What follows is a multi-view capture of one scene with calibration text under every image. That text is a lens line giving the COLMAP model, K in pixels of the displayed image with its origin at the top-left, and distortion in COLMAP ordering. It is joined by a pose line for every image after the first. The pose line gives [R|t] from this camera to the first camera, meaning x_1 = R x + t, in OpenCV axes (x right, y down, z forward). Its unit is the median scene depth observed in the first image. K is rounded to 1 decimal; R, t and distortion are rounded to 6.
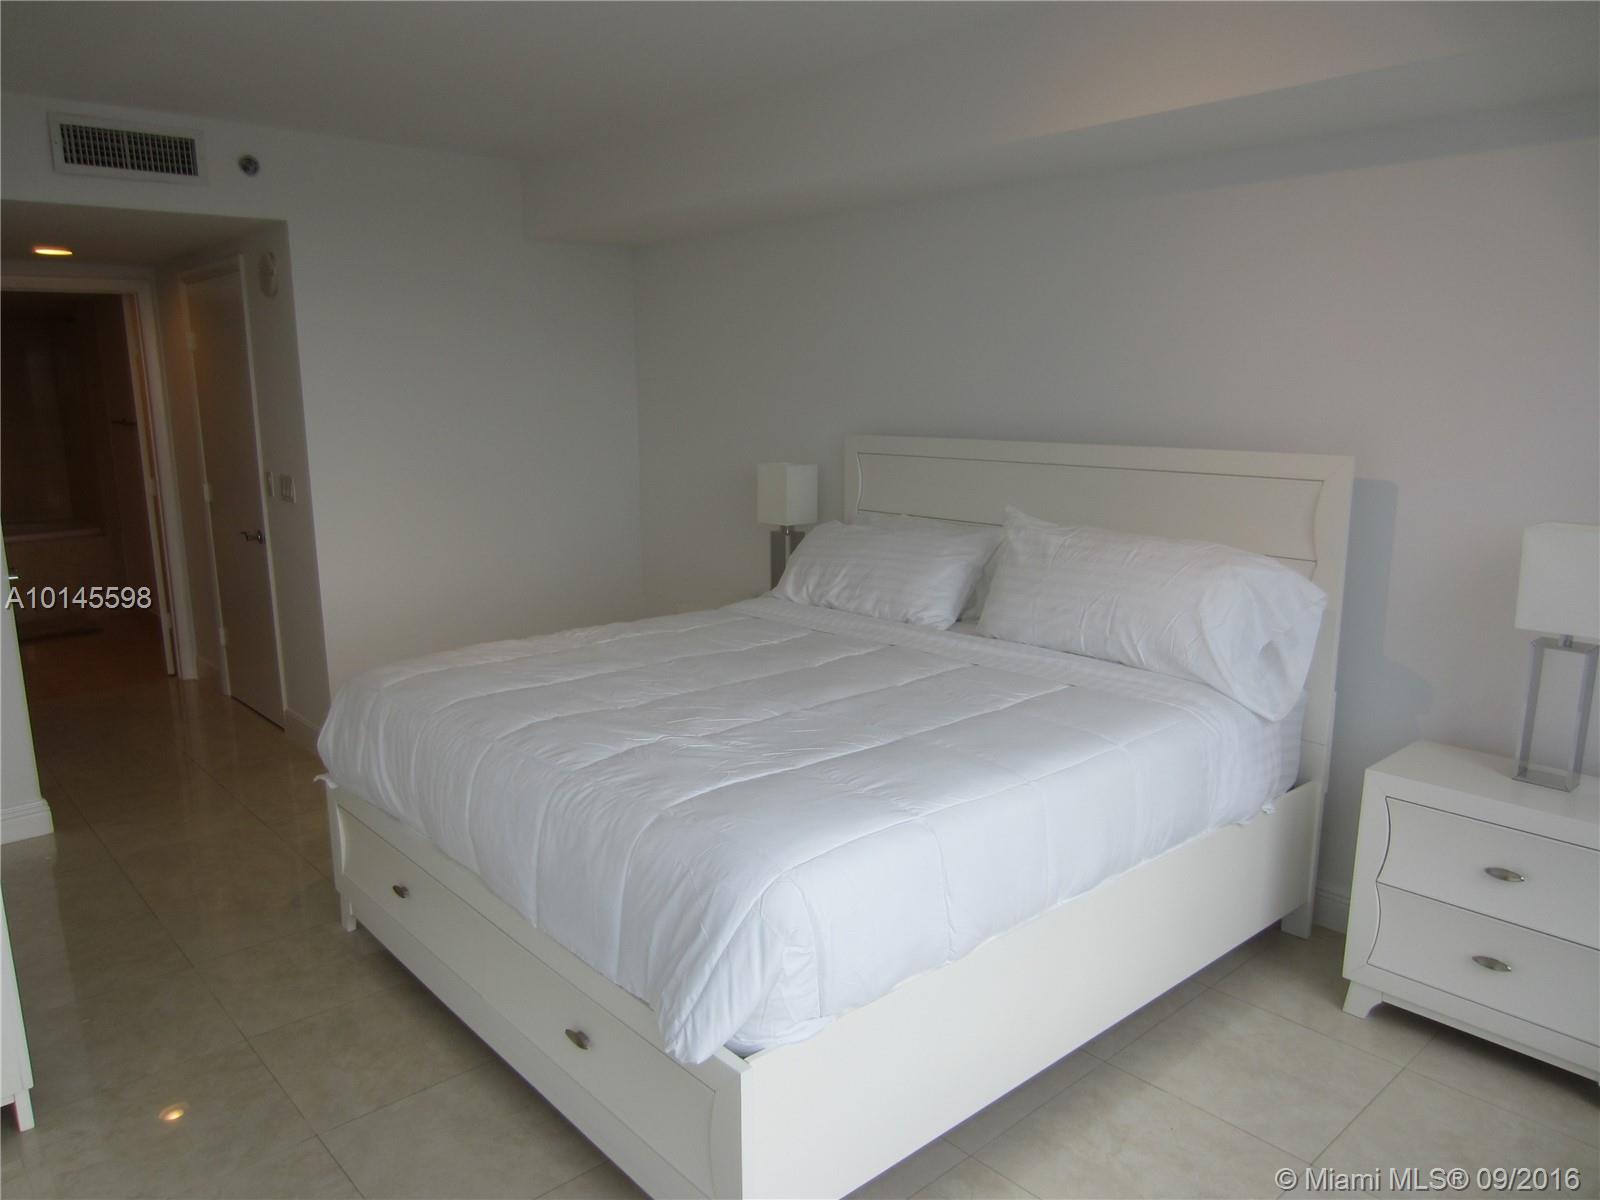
lens RADIAL K [[1137.0, 0, 797.9], [0, 1137.0, 601.4], [0, 0, 1]] dist [-0.011344, -0.002263]
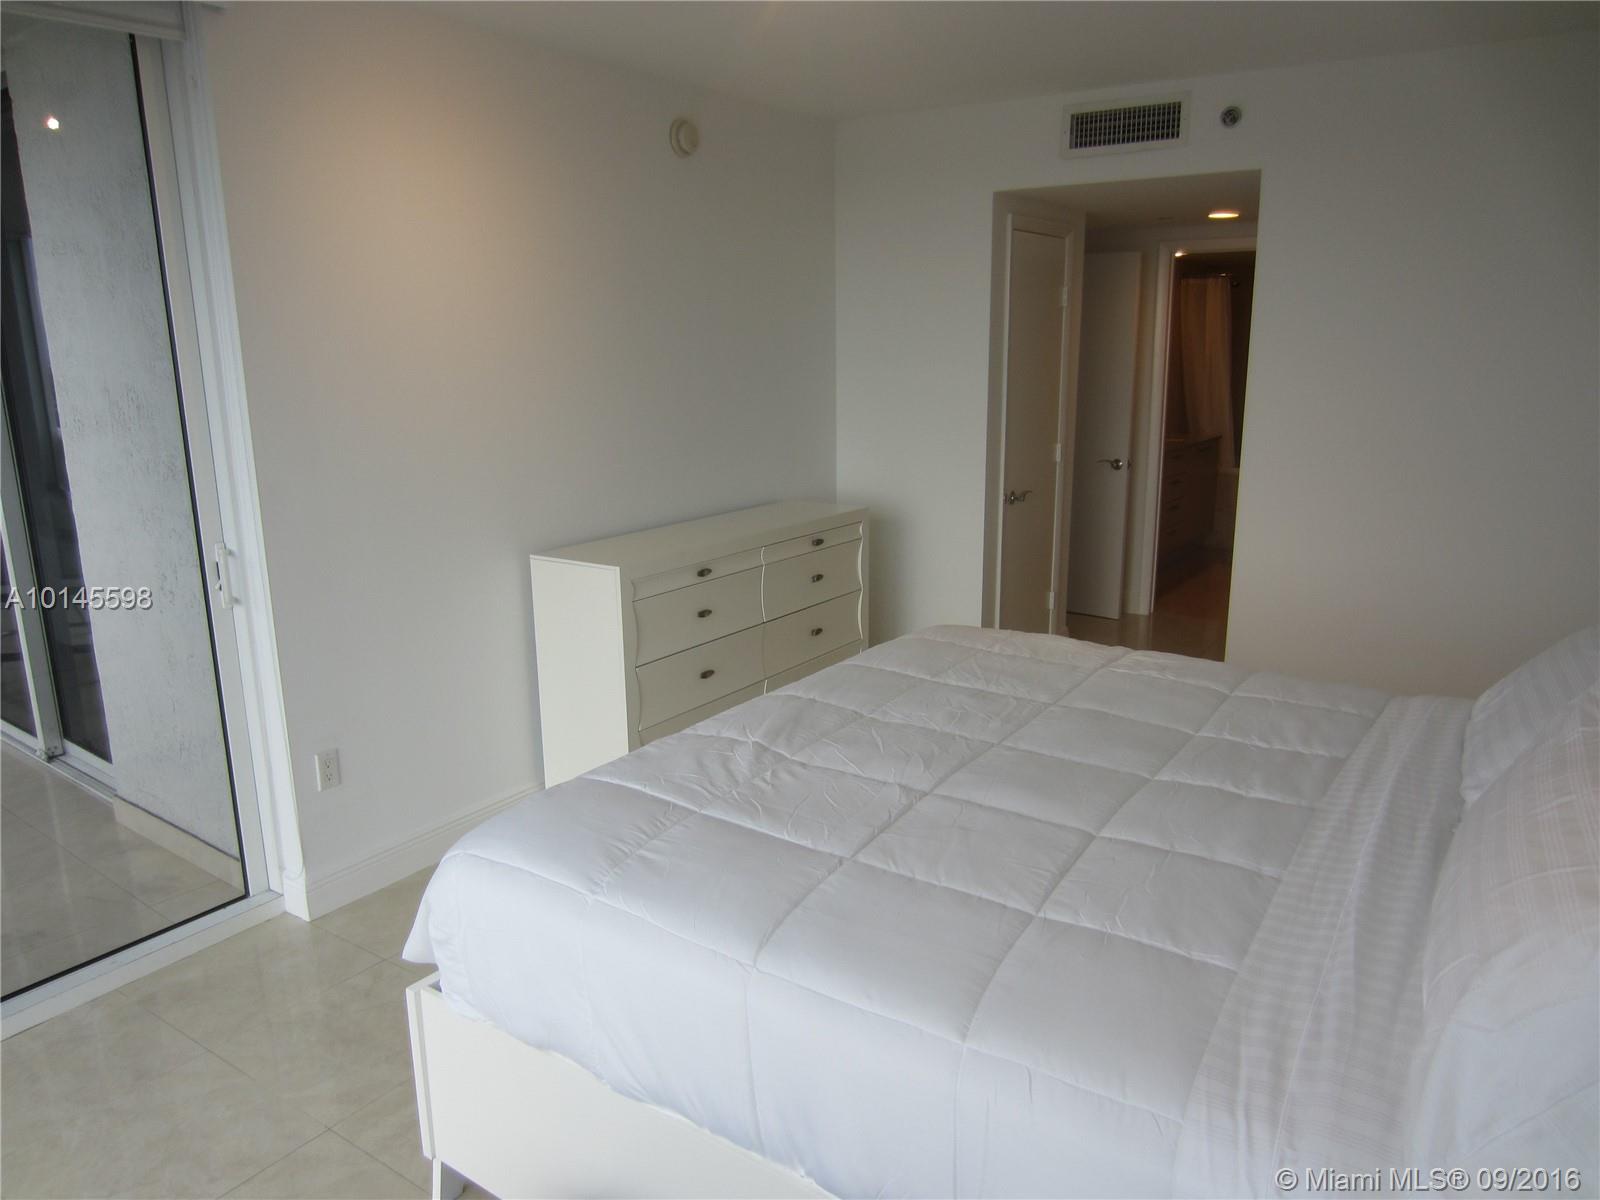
lens RADIAL K [[1137.0, 0, 798.8], [0, 1137.0, 602.4], [0, 0, 1]] dist [-0.011344, -0.002263]
pose [[0.244697, 0.231606, -0.941532, 0.619420], [-0.177253, 0.965373, 0.191404, -0.148345], [0.953260, 0.120053, 0.277277, 0.610856]]
